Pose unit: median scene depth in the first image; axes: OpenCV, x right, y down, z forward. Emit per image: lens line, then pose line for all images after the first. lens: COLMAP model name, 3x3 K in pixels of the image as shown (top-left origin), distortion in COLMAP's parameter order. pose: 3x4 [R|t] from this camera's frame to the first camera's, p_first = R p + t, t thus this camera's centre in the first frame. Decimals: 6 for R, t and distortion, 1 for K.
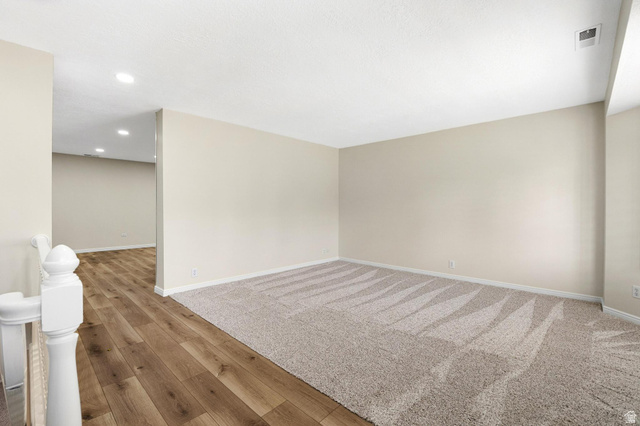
lens RADIAL K [[283.9, 0, 322.0], [0, 283.9, 210.5], [0, 0, 1]] dist [-0.013467, -0.000047]
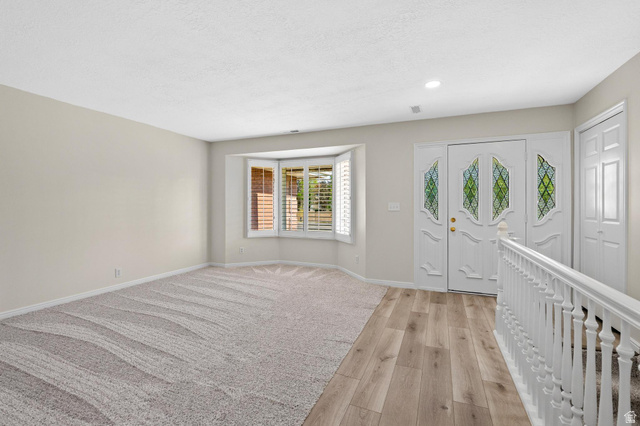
lens RADIAL K [[283.9, 0, 319.2], [0, 283.9, 207.7], [0, 0, 1]] dist [-0.013467, -0.000047]
pose [[-0.347488, -0.004112, 0.937675, -1.177272], [0.007104, 0.999950, 0.007018, -0.025872], [-0.937657, 0.009099, -0.347442, 1.485487]]
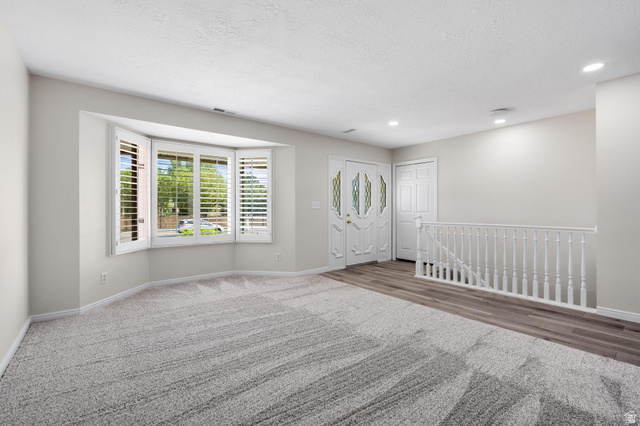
lens RADIAL K [[283.9, 0, 315.3], [0, 283.9, 211.1], [0, 0, 1]] dist [-0.013467, -0.000047]
pose [[-0.989712, -0.003029, 0.143042, 0.115465], [-0.000177, 0.999801, 0.019945, -0.015304], [-0.143074, 0.019714, -0.989516, 2.564965]]
